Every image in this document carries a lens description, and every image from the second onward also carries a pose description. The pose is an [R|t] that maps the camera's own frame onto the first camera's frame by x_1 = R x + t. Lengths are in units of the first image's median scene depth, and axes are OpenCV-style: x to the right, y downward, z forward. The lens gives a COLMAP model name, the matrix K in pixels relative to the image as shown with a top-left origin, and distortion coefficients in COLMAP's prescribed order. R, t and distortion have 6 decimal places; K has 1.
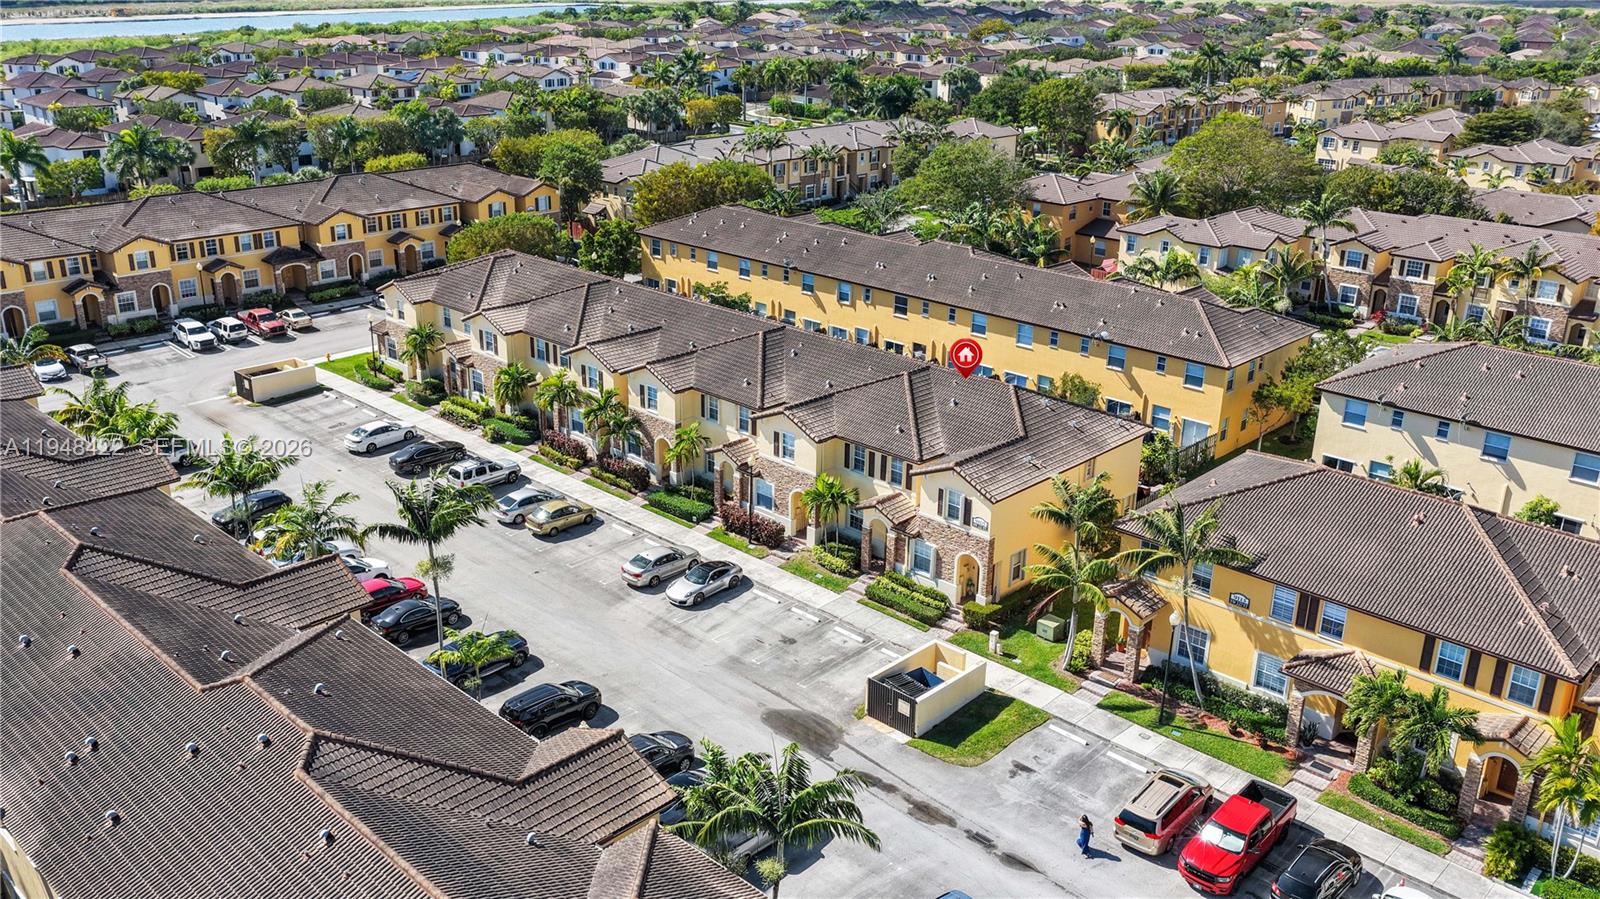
lens RADIAL K [[1341.0, 0, 800.0], [0, 1341.0, 449.5], [0, 0, 1]] dist [0.005584, 0.006490]
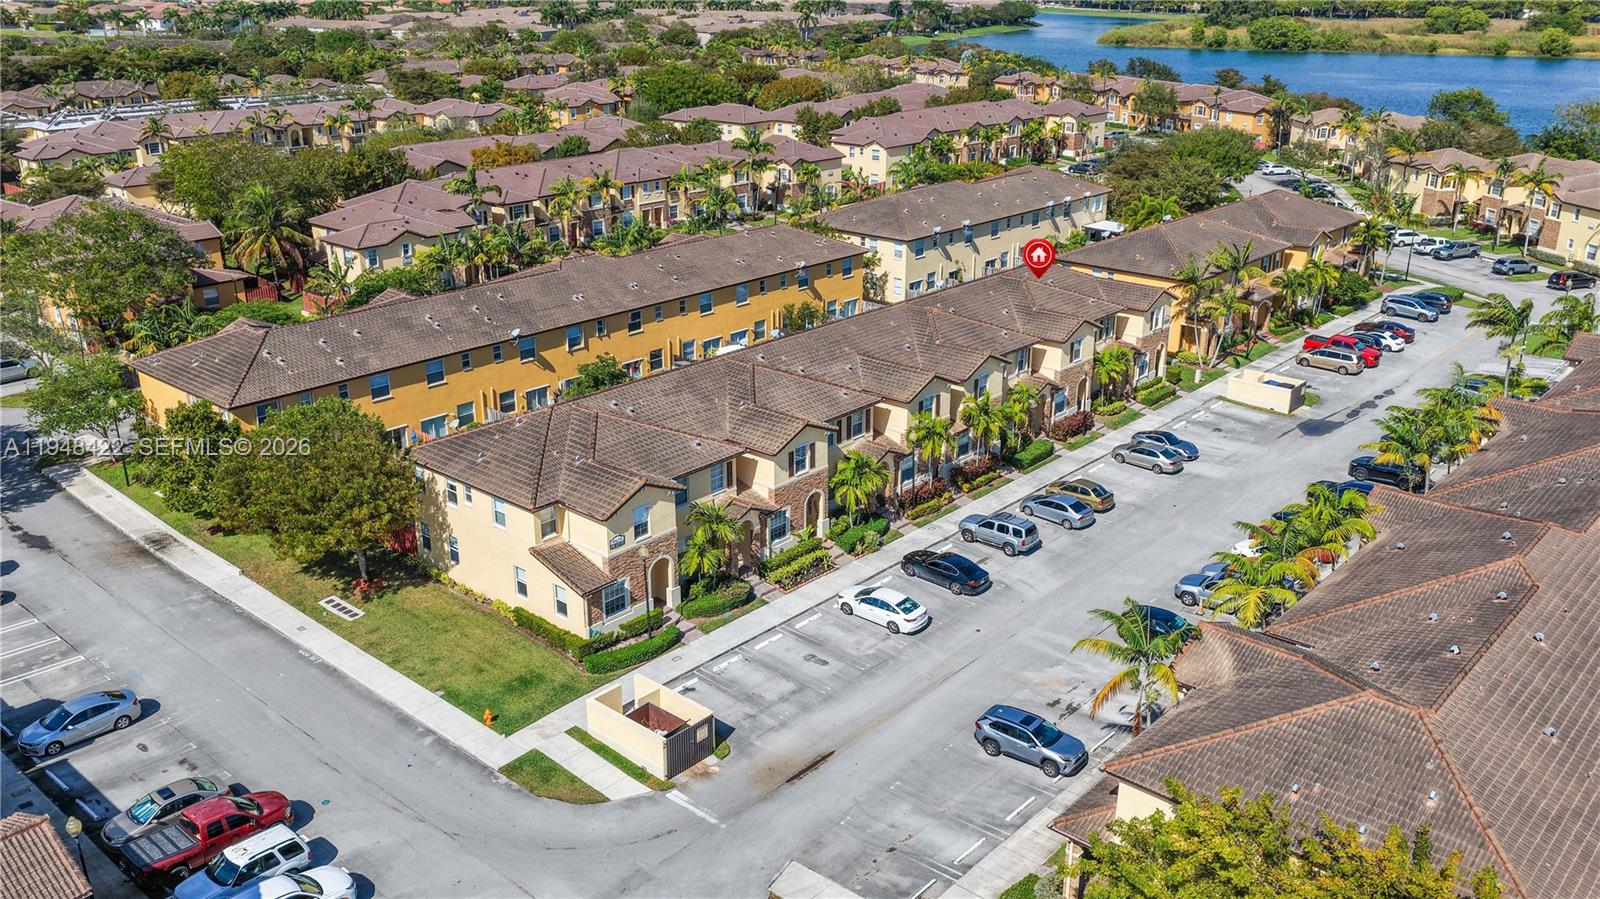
lens RADIAL K [[1322.3, 0, 801.9], [0, 1322.3, 446.9], [0, 0, 1]] dist [-0.001272, 0.021273]
pose [[-0.045395, -0.357406, 0.932845, -0.766655], [0.344610, 0.870884, 0.350436, -0.288293], [-0.937648, 0.337376, 0.083632, 0.747087]]
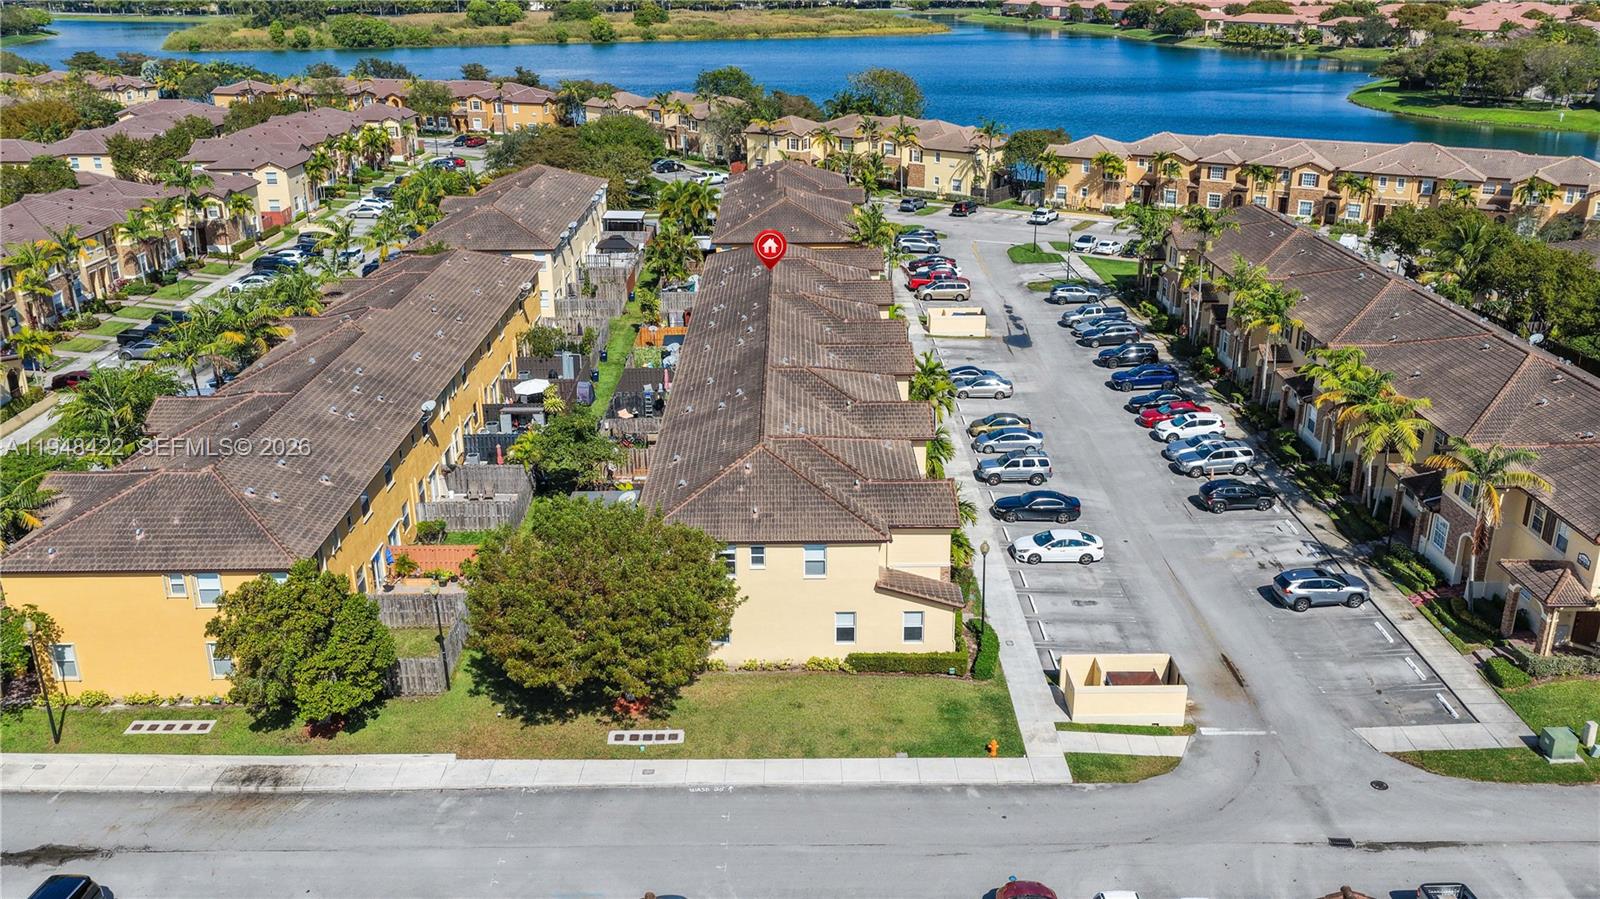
lens RADIAL K [[1322.3, 0, 801.9], [0, 1322.3, 446.9], [0, 0, 1]] dist [-0.001272, 0.021273]
pose [[-0.703848, -0.255063, 0.662978, -0.569453], [0.243939, 0.789766, 0.562818, -0.436608], [-0.667152, 0.557865, -0.493655, 1.158267]]
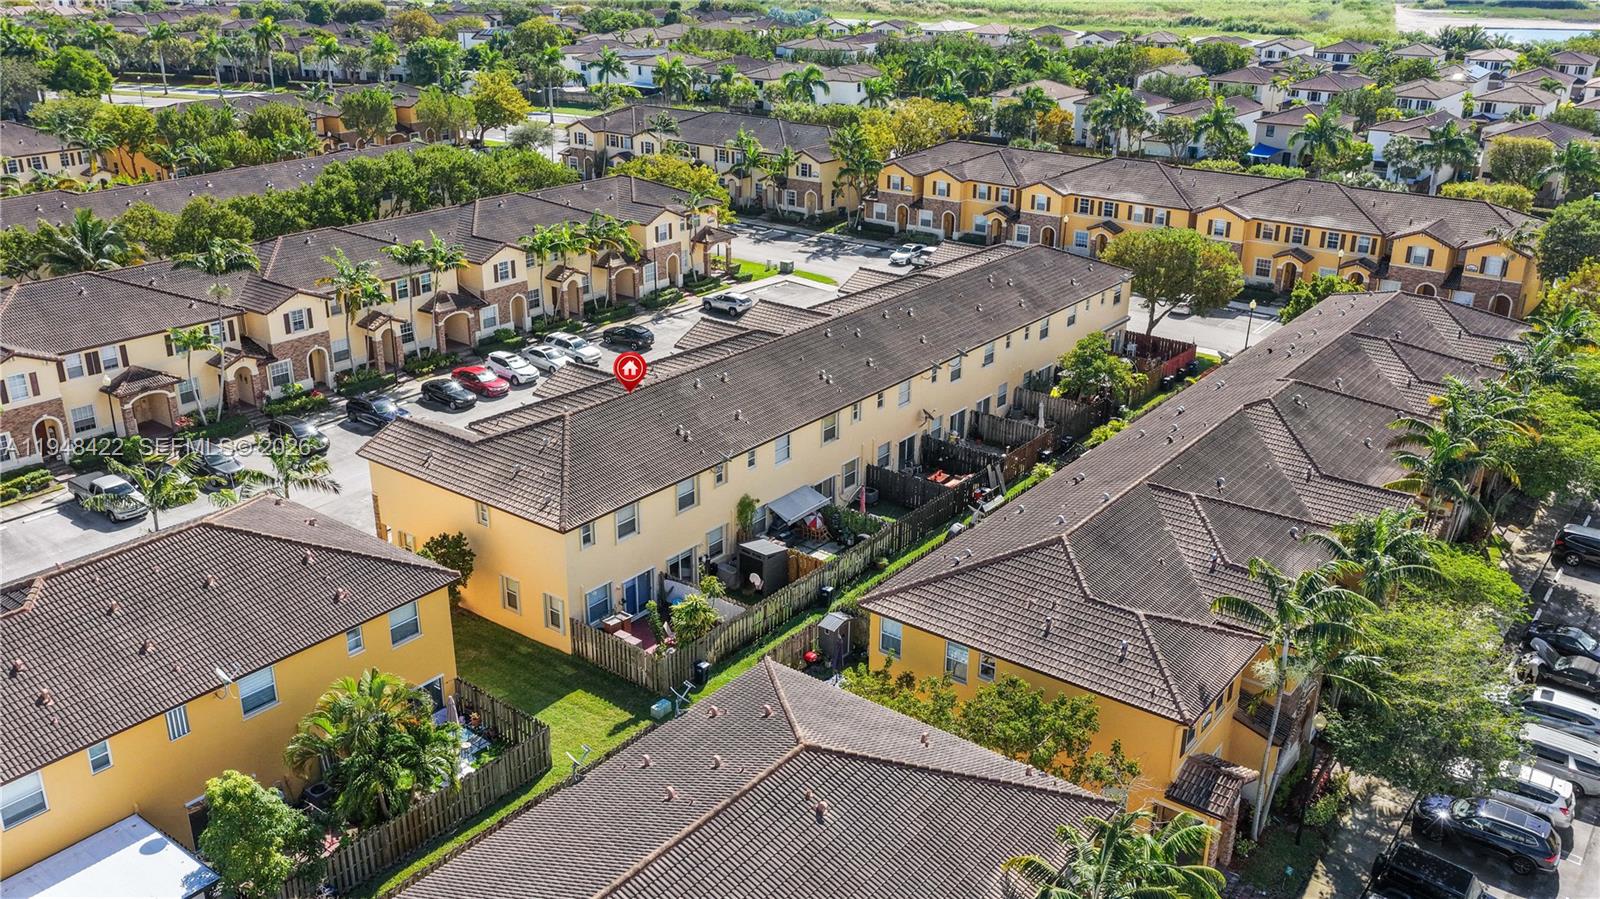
lens RADIAL K [[1332.5, 0, 792.2], [0, 1332.5, 449.5], [0, 0, 1]] dist [-0.002297, 0.001869]
pose [[0.116099, 0.355515, -0.927432, 0.635979], [-0.351781, 0.887938, 0.296339, -0.216830], [0.928855, 0.291848, 0.228152, 0.593246]]
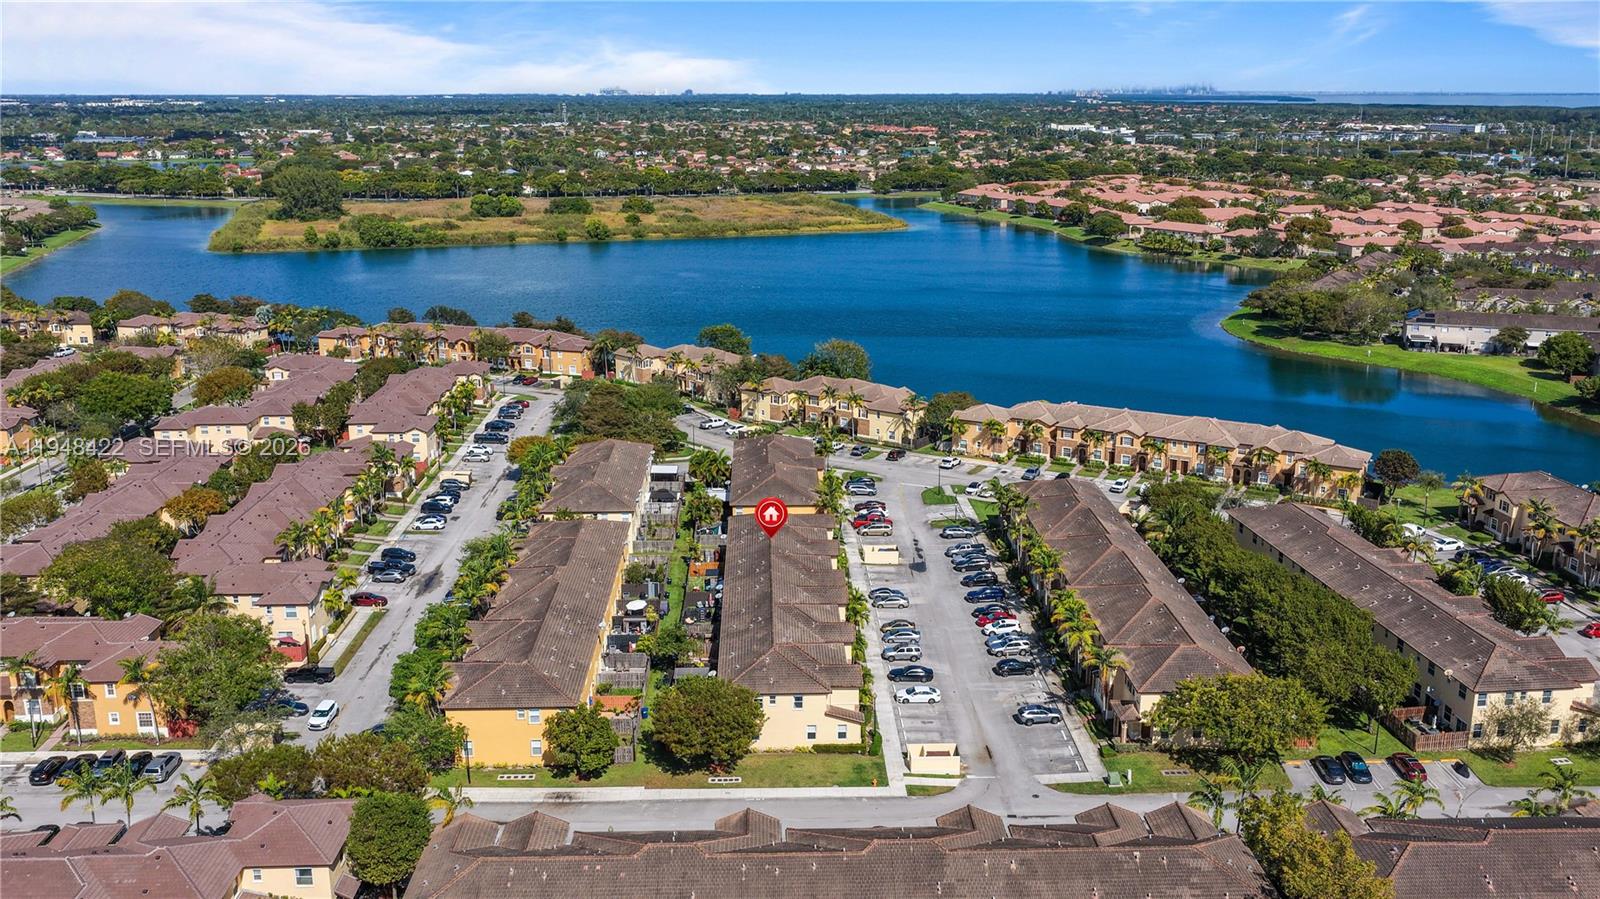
lens RADIAL K [[1373.1, 0, 800.0], [0, 1373.1, 449.5], [0, 0, 1]] dist [-0.000355, -0.001343]
pose [[-0.718236, -0.186817, 0.670251, -1.010013], [0.234480, 0.841950, 0.485941, -0.881836], [-0.655100, 0.506181, -0.560915, 1.487629]]
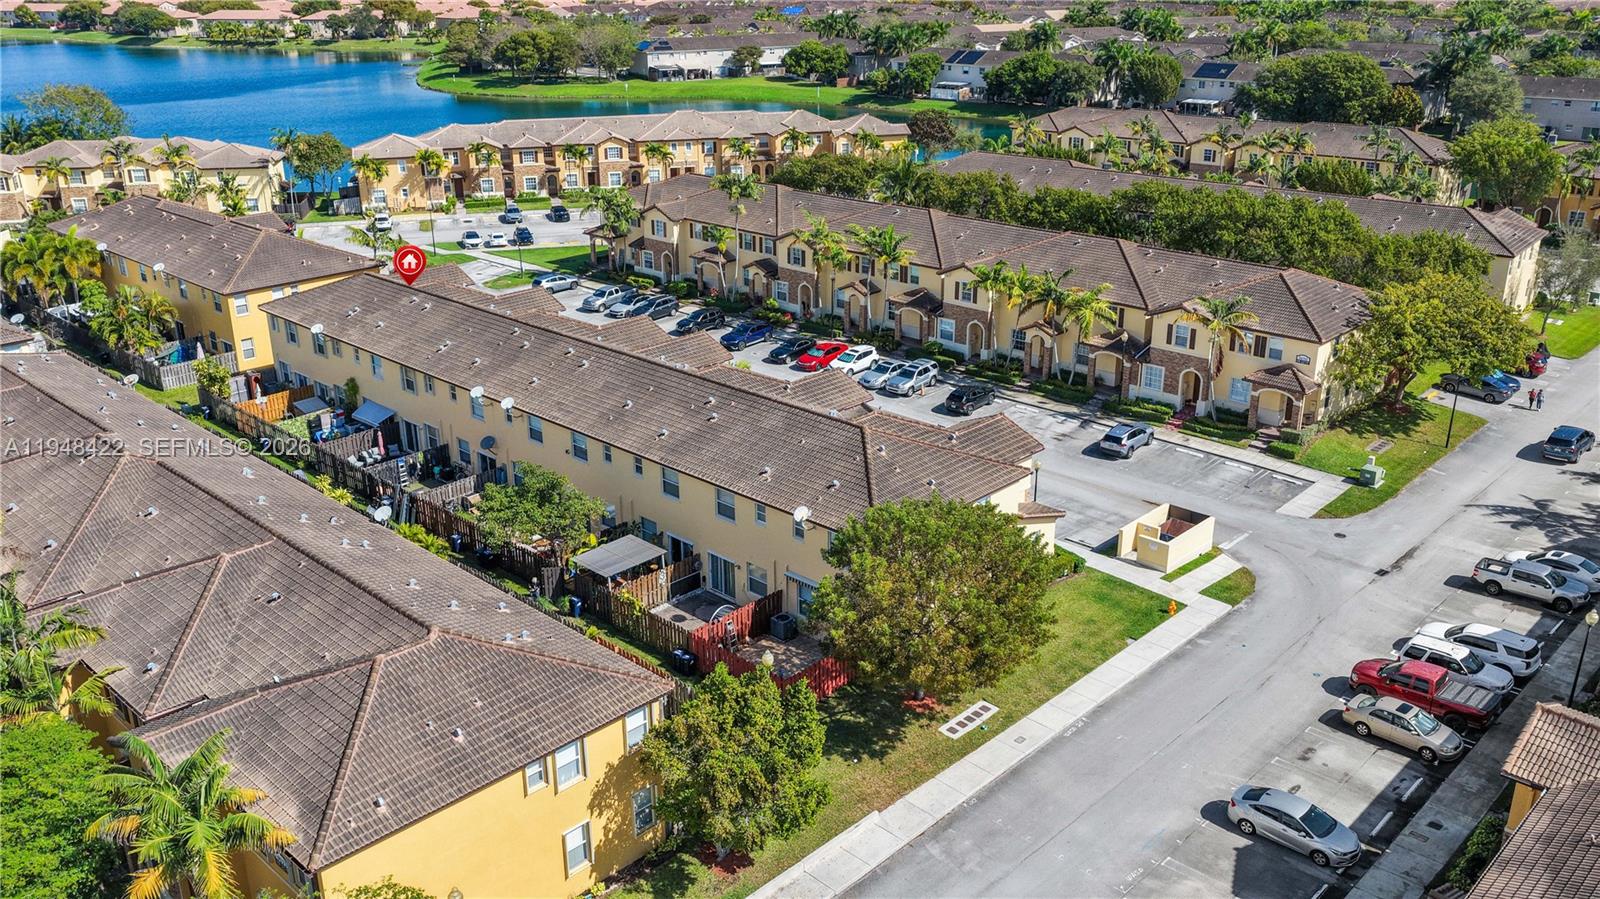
lens RADIAL K [[1322.3, 0, 801.9], [0, 1322.3, 446.9], [0, 0, 1]] dist [-0.001272, 0.021273]
pose [[-0.999988, 0.000137, -0.004944, -0.165764], [-0.003157, 0.751866, 0.659308, -0.491022], [0.003808, 0.659316, -0.751856, 1.318512]]
